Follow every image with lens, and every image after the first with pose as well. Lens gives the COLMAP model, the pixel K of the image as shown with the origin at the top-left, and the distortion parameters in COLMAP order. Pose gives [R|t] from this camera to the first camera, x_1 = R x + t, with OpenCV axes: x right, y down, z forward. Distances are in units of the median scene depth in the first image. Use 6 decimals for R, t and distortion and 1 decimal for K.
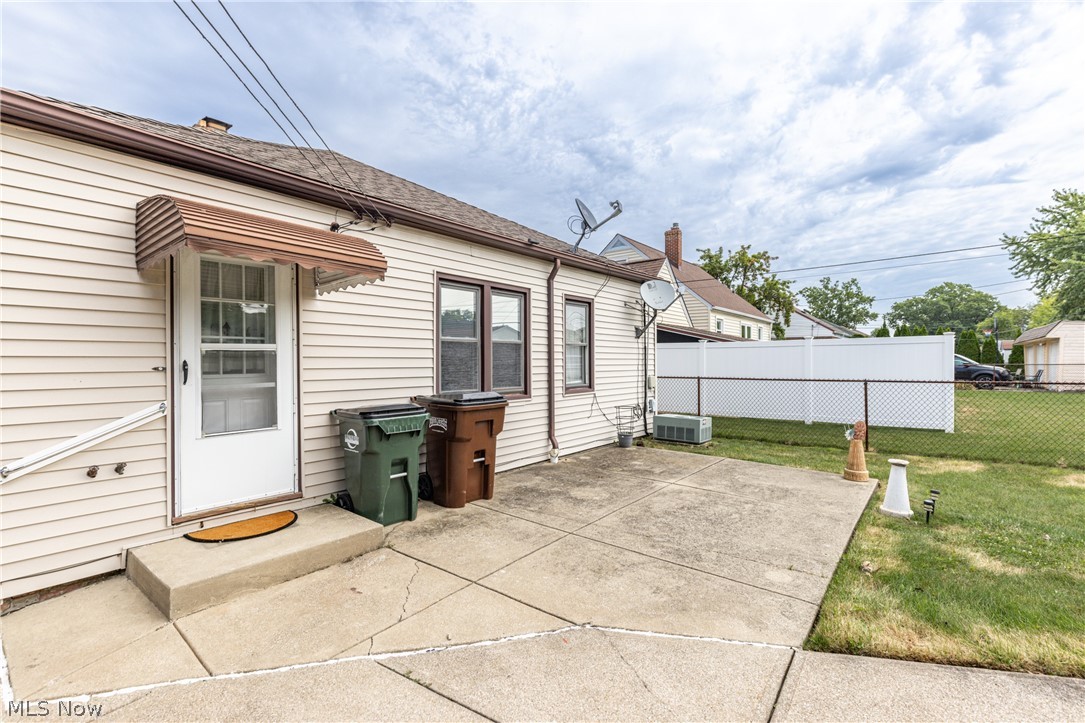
lens RADIAL K [[482.1, 0, 544.5], [0, 482.1, 349.7], [0, 0, 1]] dist [-0.009848, 0.000075]
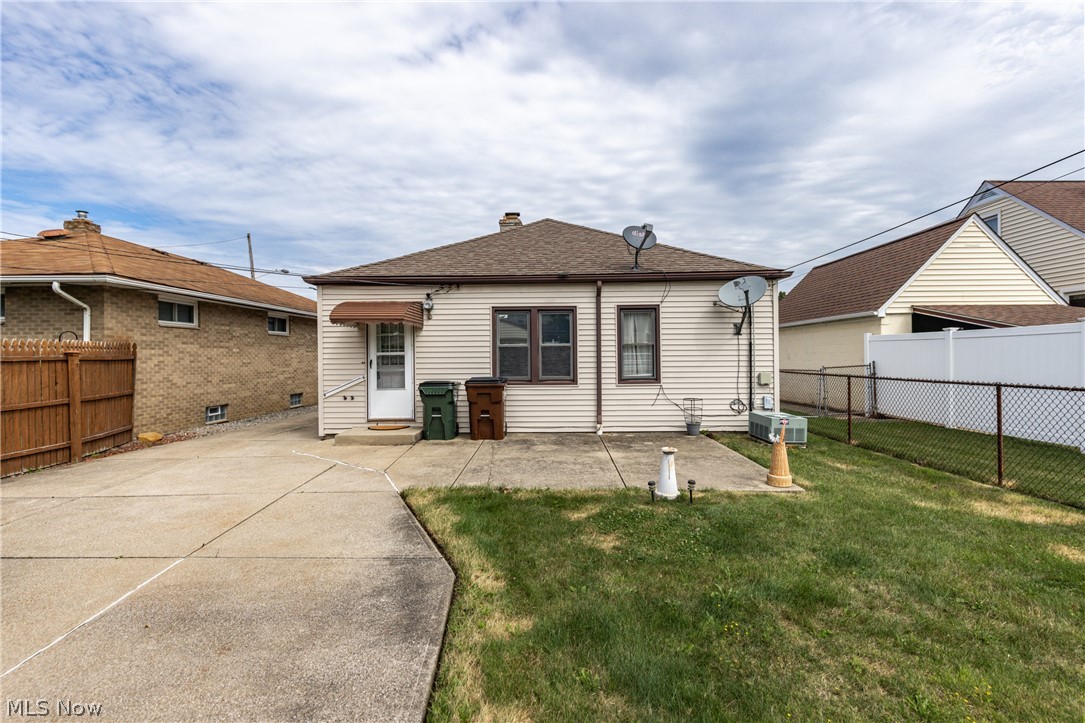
lens RADIAL K [[493.6, 0, 548.5], [0, 493.6, 320.2], [0, 0, 1]] dist [-0.025191, 0.008690]
pose [[0.621122, -0.059763, -0.781432, 1.005267], [0.024966, 0.998091, -0.056489, -0.007081], [0.783317, 0.015577, 0.621428, 0.046768]]
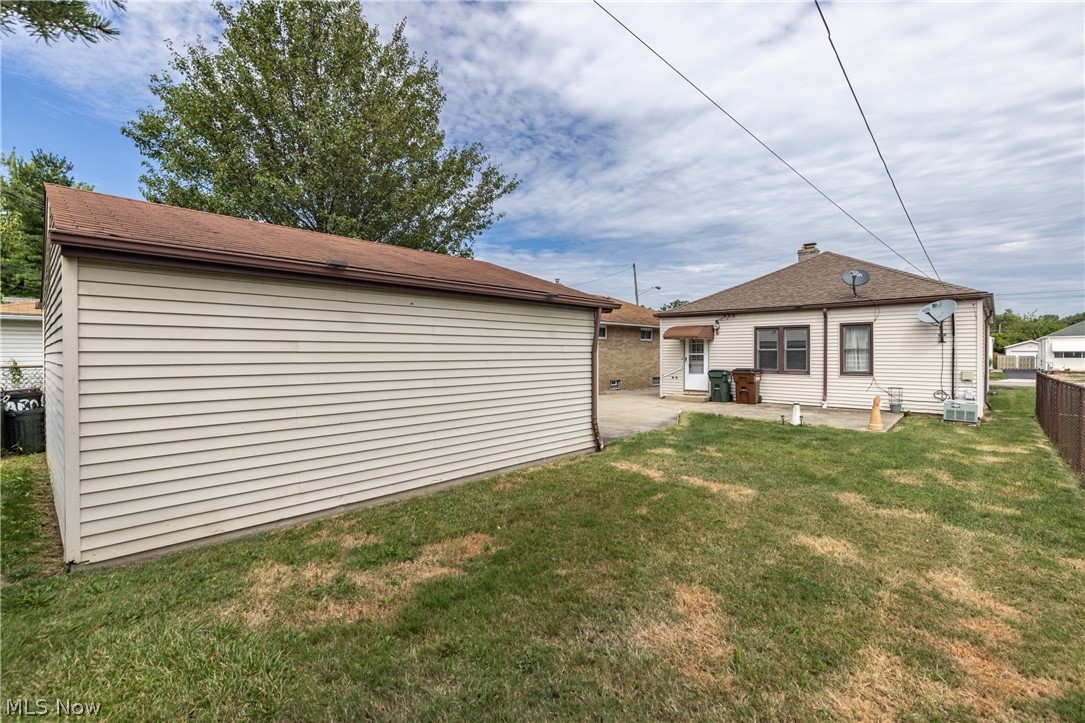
lens RADIAL K [[482.1, 0, 544.5], [0, 482.1, 349.7], [0, 0, 1]] dist [-0.009848, 0.000075]
pose [[-0.063555, -0.002471, -0.997975, 2.133937], [0.026761, 0.999633, -0.004179, -0.036520], [0.997619, -0.026972, -0.063465, -0.052125]]
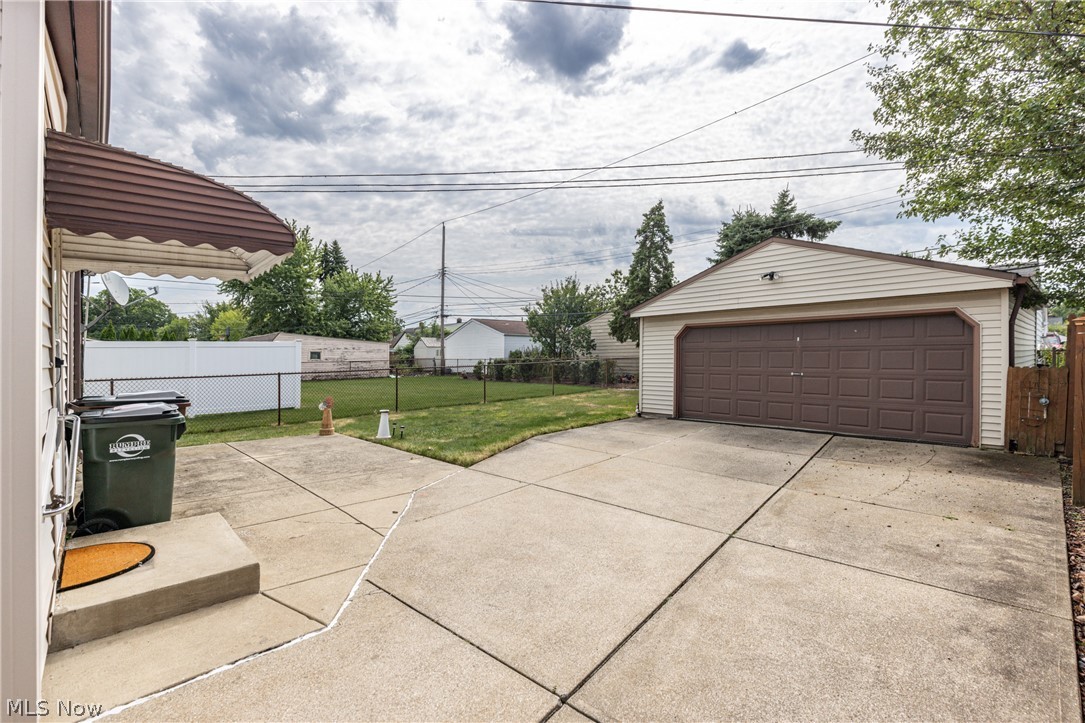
lens RADIAL K [[482.1, 0, 544.5], [0, 482.1, 349.7], [0, 0, 1]] dist [-0.009848, 0.000075]
pose [[0.146596, 0.014082, 0.989096, -0.684829], [-0.010191, 0.999867, -0.012725, 0.008708], [-0.989144, -0.008214, 0.146720, 0.077673]]
